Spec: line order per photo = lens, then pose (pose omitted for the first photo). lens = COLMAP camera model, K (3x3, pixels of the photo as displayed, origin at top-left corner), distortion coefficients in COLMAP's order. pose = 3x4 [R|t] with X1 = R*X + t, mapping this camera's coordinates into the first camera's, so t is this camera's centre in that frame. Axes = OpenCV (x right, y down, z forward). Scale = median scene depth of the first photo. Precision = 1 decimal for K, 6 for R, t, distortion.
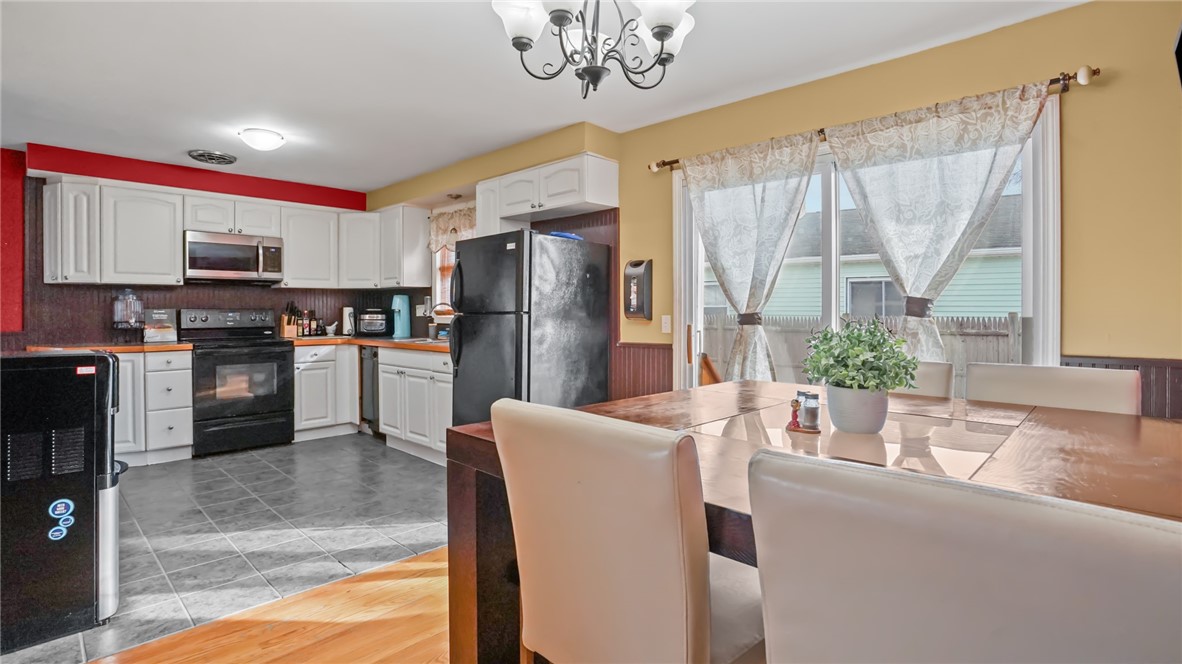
lens RADIAL K [[561.1, 0, 603.4], [0, 561.1, 310.2], [0, 0, 1]] dist [-0.048251, 0.016309]
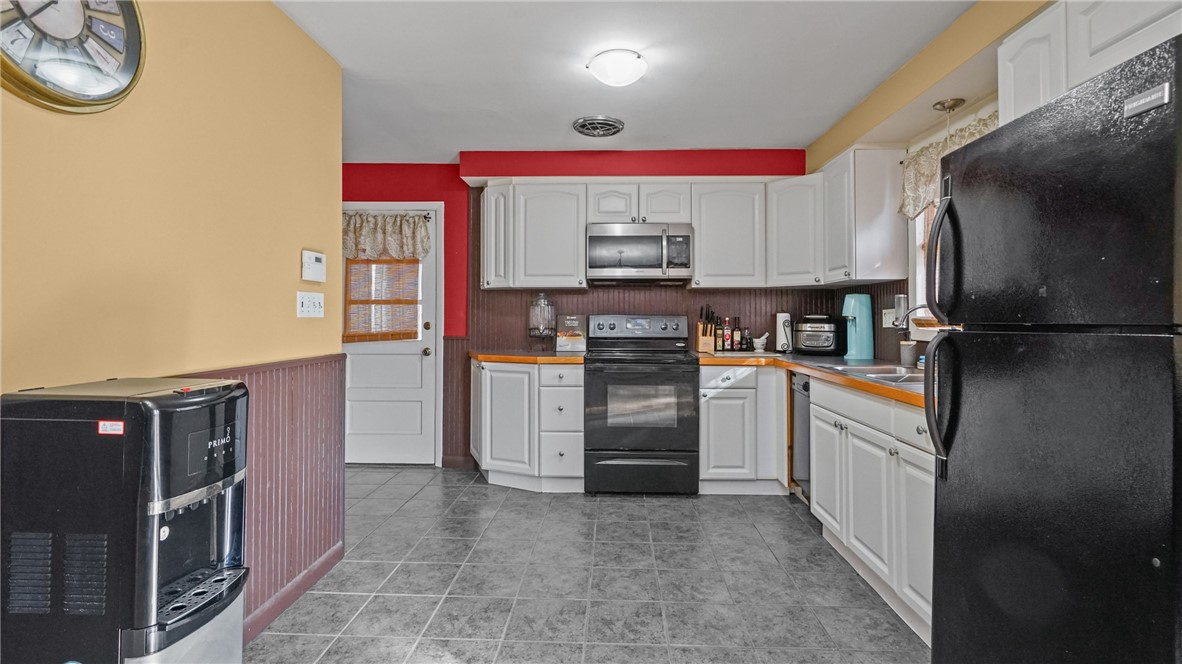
lens RADIAL K [[561.1, 0, 606.0], [0, 561.1, 308.0], [0, 0, 1]] dist [-0.048251, 0.016309]
pose [[0.671266, -0.006138, -0.741191, -0.096797], [-0.004924, 0.999907, -0.012740, -0.001501], [0.741201, 0.012201, 0.671173, 0.434849]]
